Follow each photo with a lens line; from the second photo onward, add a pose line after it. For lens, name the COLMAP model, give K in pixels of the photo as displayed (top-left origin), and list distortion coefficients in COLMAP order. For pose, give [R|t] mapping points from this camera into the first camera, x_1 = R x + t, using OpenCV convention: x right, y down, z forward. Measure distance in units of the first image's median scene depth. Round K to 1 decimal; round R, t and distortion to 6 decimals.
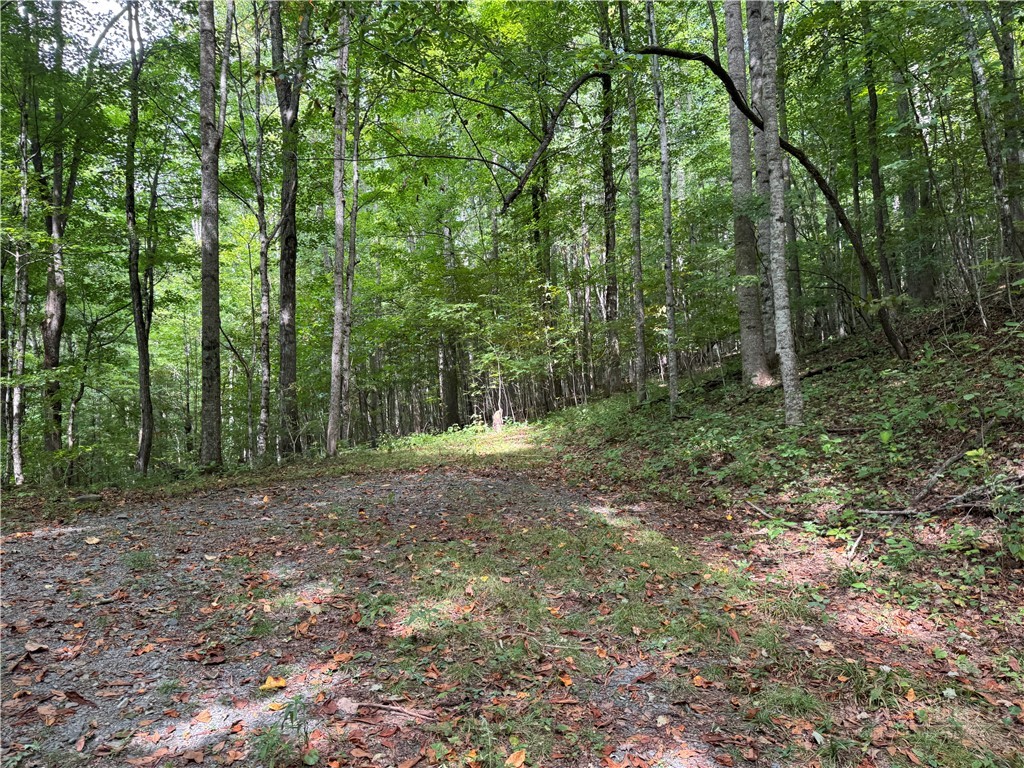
lens RADIAL K [[709.4, 0, 517.1], [0, 709.4, 383.8], [0, 0, 1]] dist [0.011155, 0.000610]
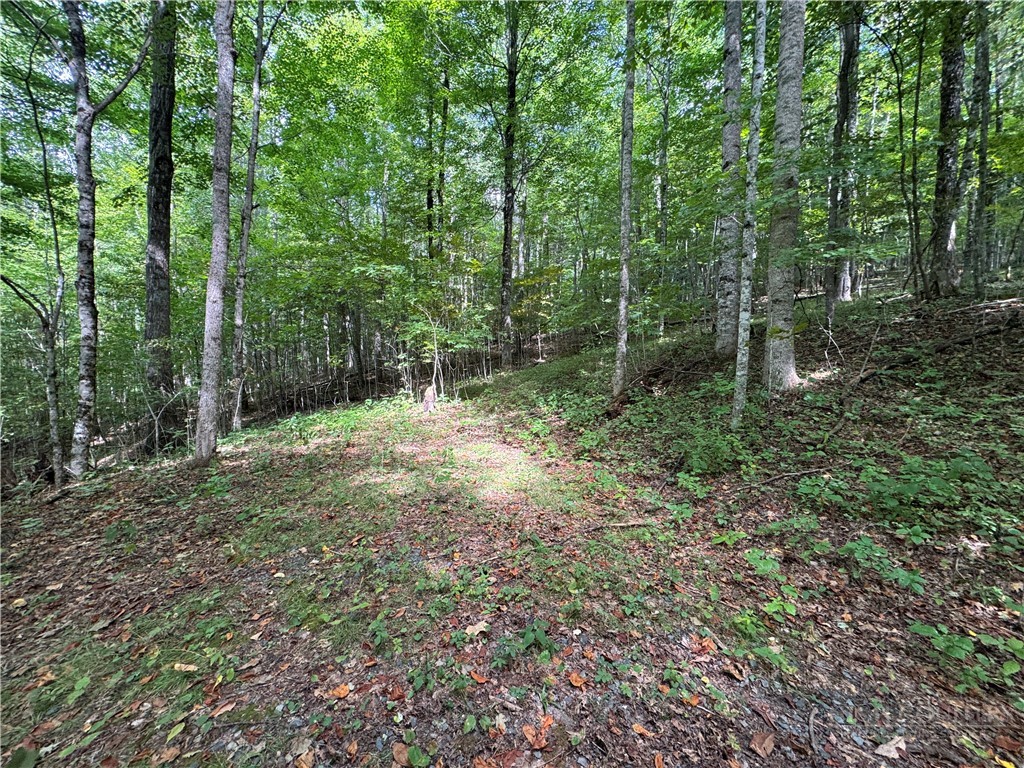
lens RADIAL K [[407.2, 0, 515.1], [0, 407.2, 388.3], [0, 0, 1]] dist [-0.003534, -0.000207]
pose [[0.938515, 0.032916, 0.343665, -0.093843], [-0.067234, 0.993811, 0.088423, -0.012147], [-0.338628, -0.106093, 0.934920, 0.417983]]
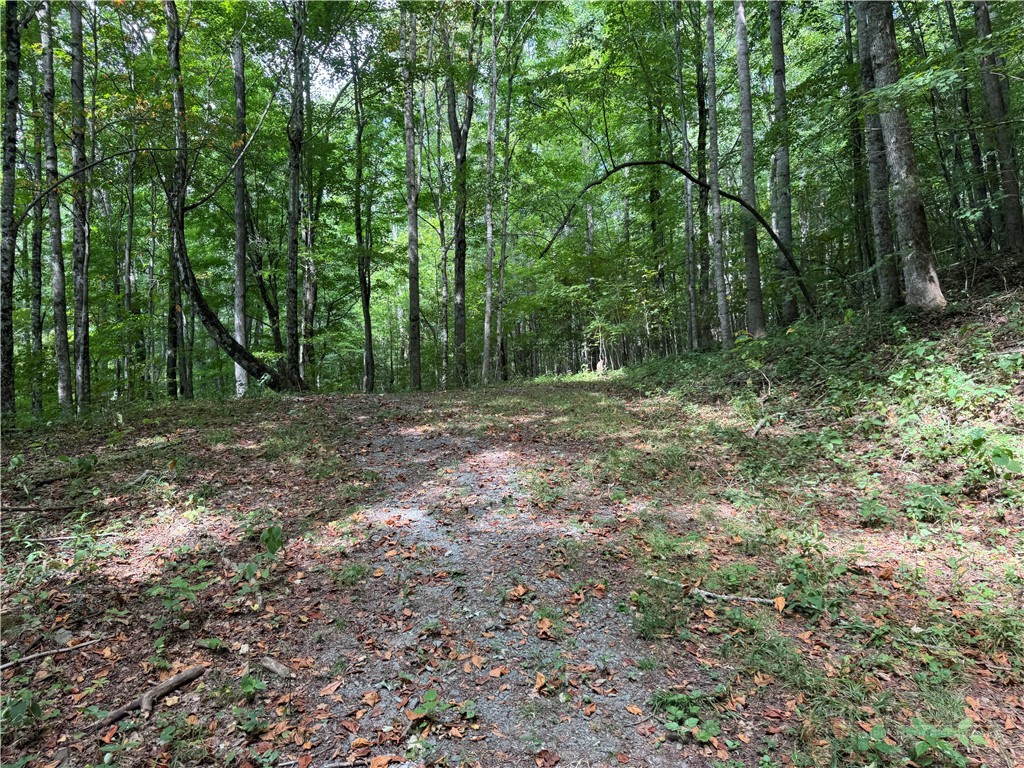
lens RADIAL K [[709.4, 0, 509.0], [0, 709.4, 382.0], [0, 0, 1]] dist [0.011155, 0.000610]
pose [[0.968449, 0.002713, -0.249198, 0.131002], [0.007865, 0.999110, 0.041442, 0.016819], [0.249088, -0.042094, 0.967566, -0.370199]]
